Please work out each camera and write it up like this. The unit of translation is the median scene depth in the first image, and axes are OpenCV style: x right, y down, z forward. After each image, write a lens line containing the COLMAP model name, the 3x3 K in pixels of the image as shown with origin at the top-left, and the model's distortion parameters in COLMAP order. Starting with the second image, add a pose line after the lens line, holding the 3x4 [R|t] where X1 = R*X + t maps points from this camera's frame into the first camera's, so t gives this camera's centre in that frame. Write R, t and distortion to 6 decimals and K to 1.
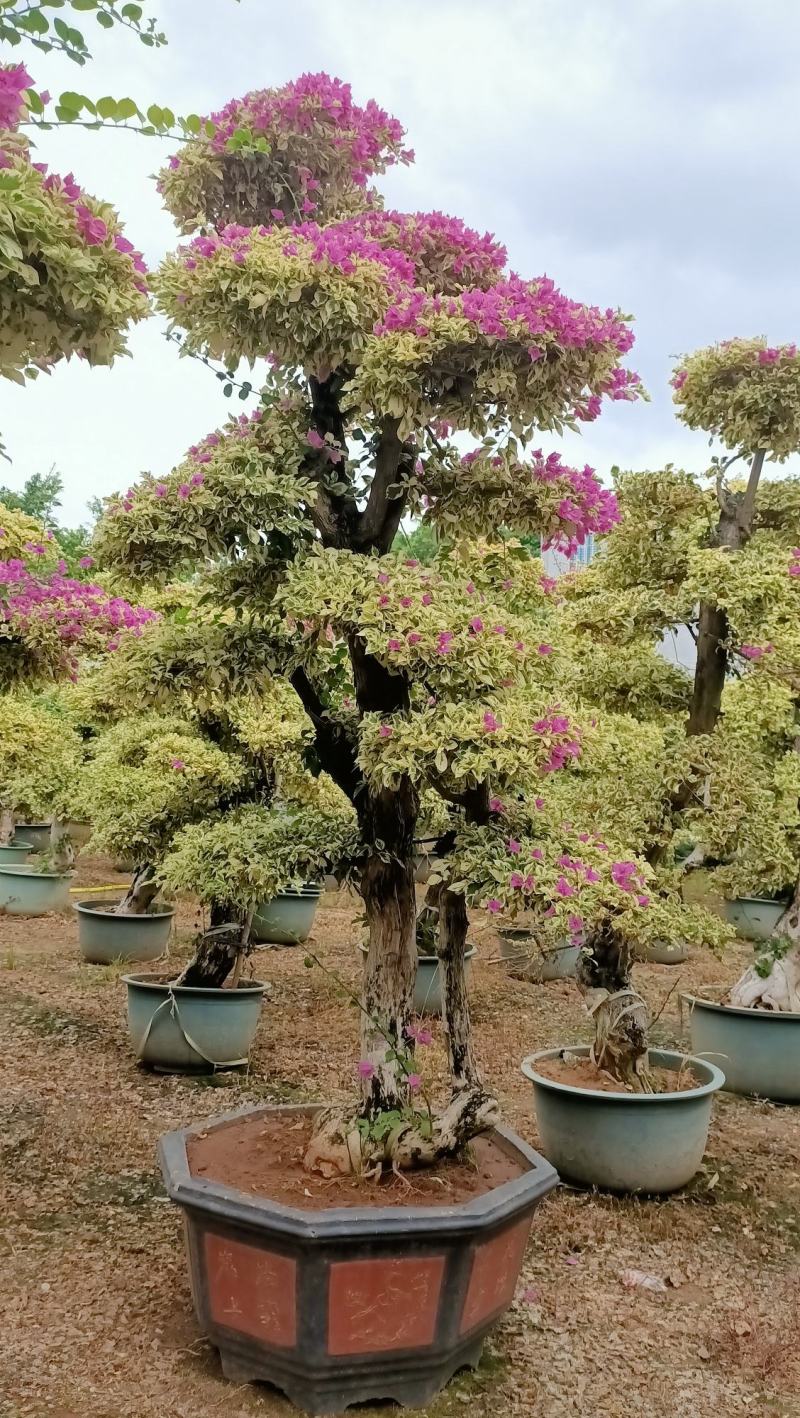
lens RADIAL K [[1006.5, 0, 407.3], [0, 1006.5, 715.9], [0, 0, 1]] dist [0.026767, 0.006758]
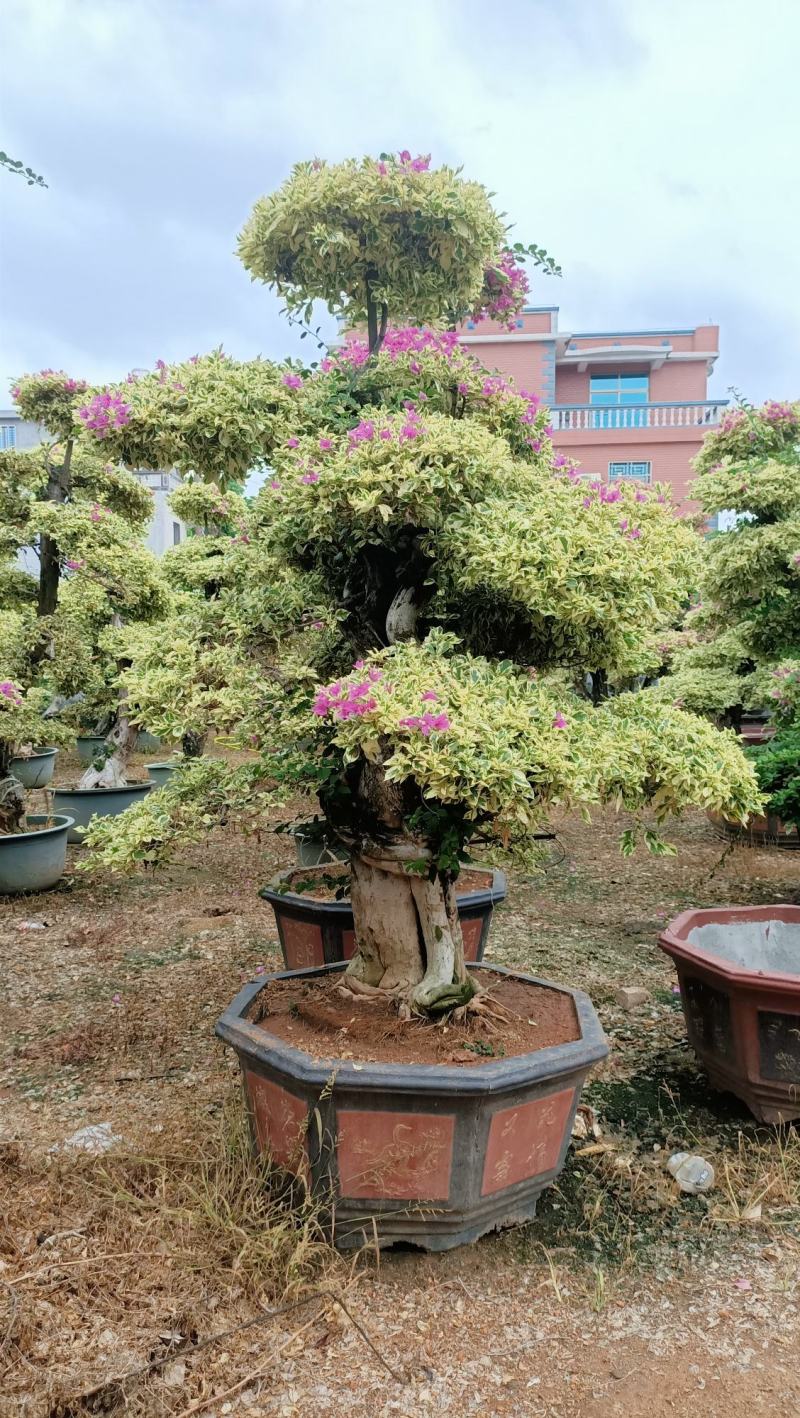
lens RADIAL K [[1006.5, 0, 412.9], [0, 1006.5, 696.8], [0, 0, 1]] dist [0.026767, 0.006758]
pose [[0.813927, -0.083998, 0.574863, -0.177604], [0.031429, 0.994410, 0.100801, 0.003549], [-0.580116, -0.063978, 0.812017, -0.682592]]
